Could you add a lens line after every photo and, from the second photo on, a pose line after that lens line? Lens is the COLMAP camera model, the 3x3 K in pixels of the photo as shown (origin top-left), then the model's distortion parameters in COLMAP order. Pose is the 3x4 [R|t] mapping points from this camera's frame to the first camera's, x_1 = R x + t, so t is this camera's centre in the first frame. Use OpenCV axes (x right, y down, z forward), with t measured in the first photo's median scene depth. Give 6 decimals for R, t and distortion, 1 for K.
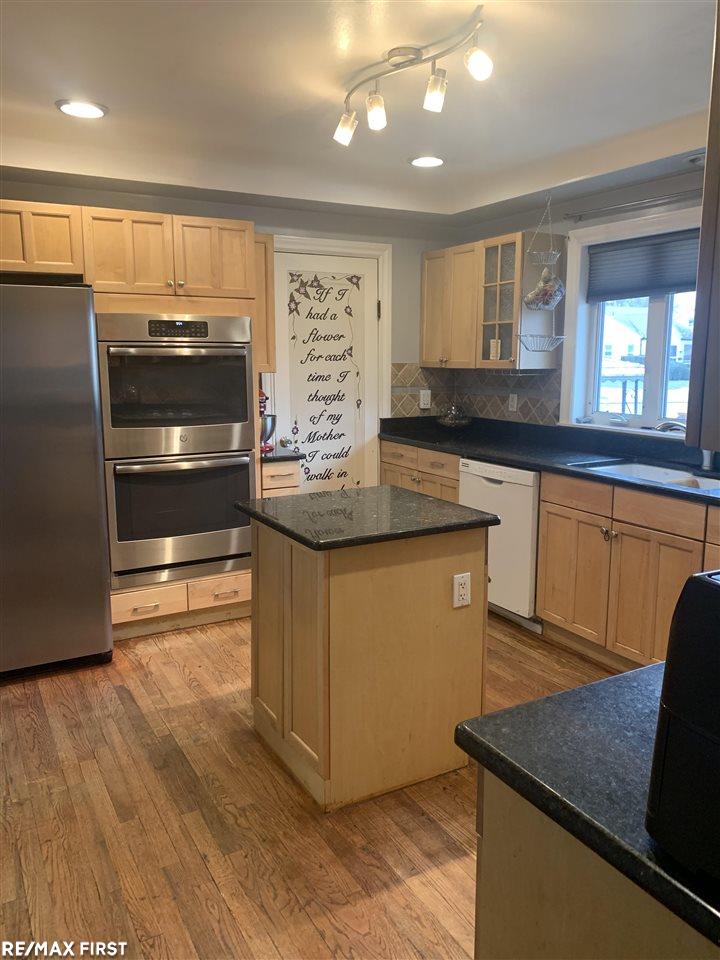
lens RADIAL K [[730.8, 0, 355.3], [0, 730.8, 477.7], [0, 0, 1]] dist [0.012010, -0.025502]
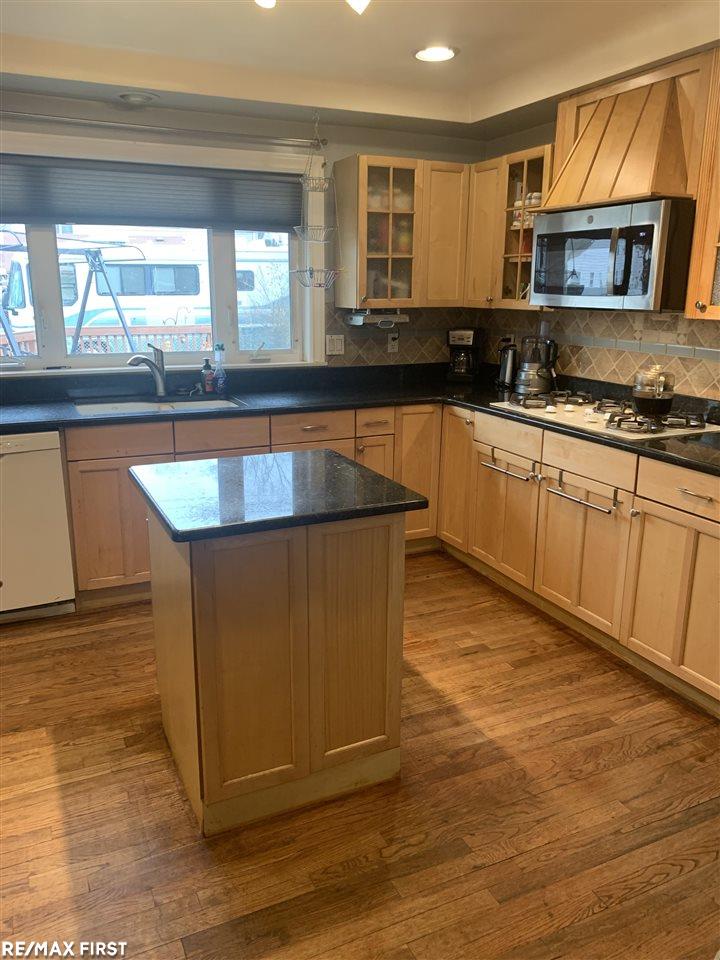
lens RADIAL K [[730.8, 0, 354.8], [0, 730.8, 479.0], [0, 0, 1]] dist [0.012010, -0.025502]
pose [[0.070925, -0.251813, 0.965174, -0.890931], [0.159161, 0.958070, 0.238264, -0.160285], [-0.984702, 0.136719, 0.108029, 0.915734]]
